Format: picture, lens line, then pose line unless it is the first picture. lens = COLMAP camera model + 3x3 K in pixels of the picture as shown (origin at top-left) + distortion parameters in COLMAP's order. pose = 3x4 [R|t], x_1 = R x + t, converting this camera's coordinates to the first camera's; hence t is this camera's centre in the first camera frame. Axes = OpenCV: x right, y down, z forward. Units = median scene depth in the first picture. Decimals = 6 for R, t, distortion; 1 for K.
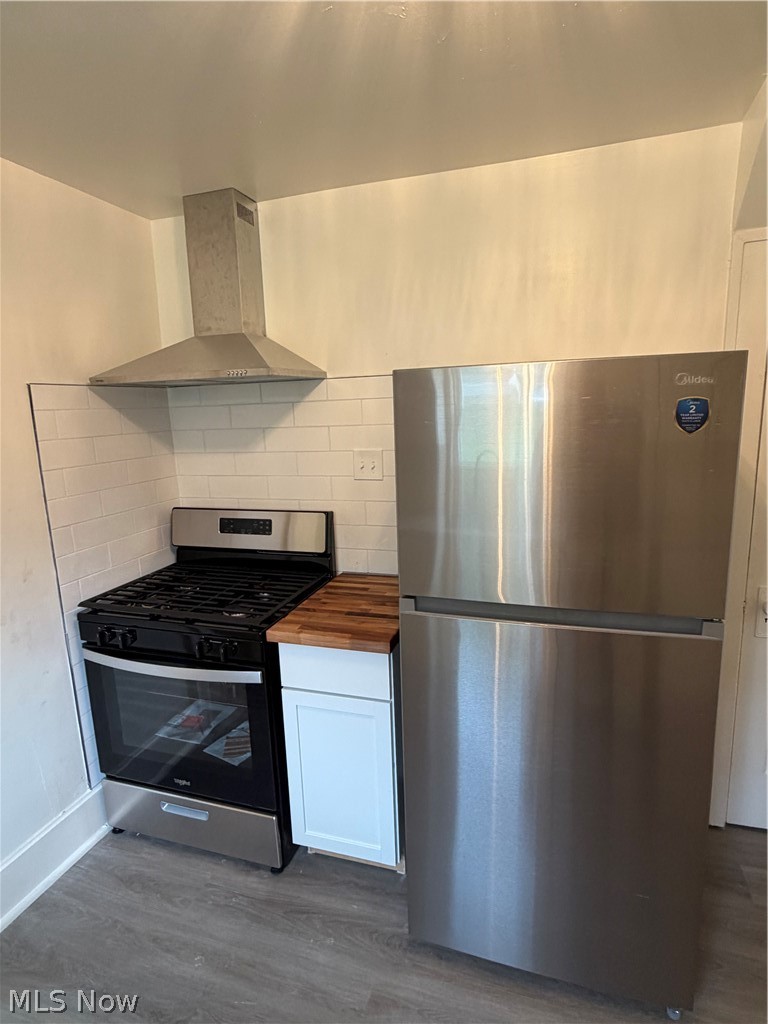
lens RADIAL K [[553.5, 0, 385.3], [0, 553.5, 512.2], [0, 0, 1]] dist [-0.001738, 0.002496]
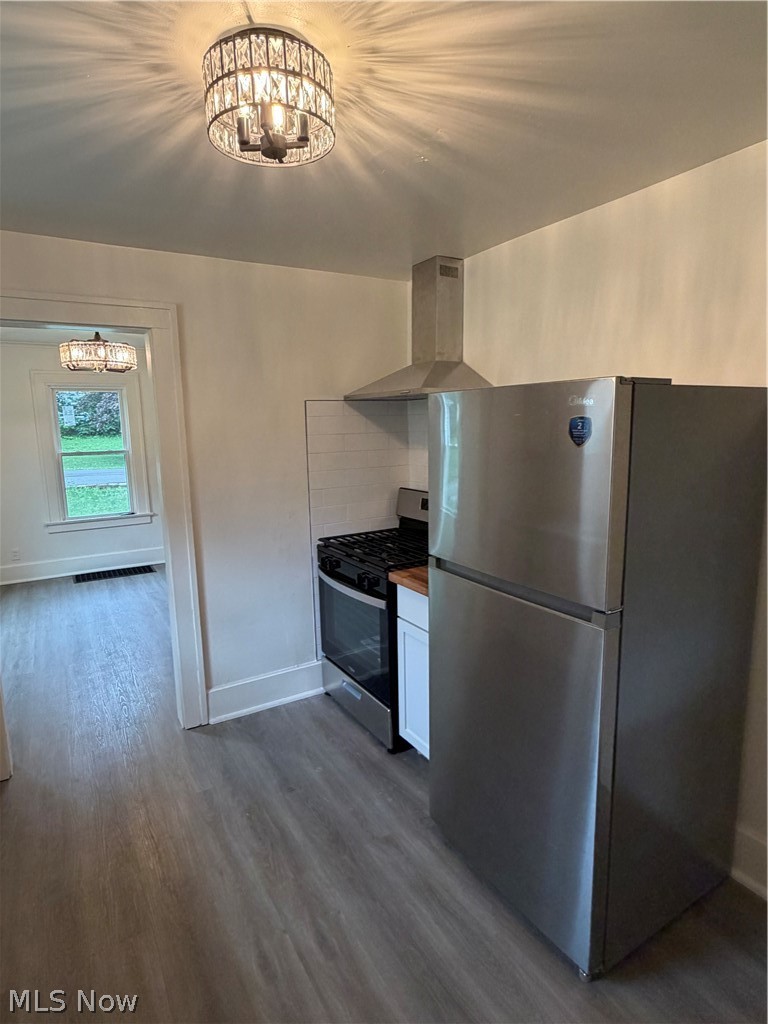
lens RADIAL K [[553.5, 0, 381.4], [0, 553.5, 512.1], [0, 0, 1]] dist [-0.001738, 0.002496]
pose [[0.760156, 0.124237, -0.637753, 0.575685], [-0.128316, 0.990923, 0.040092, 0.003149], [0.636945, 0.051358, 0.769197, -0.104139]]
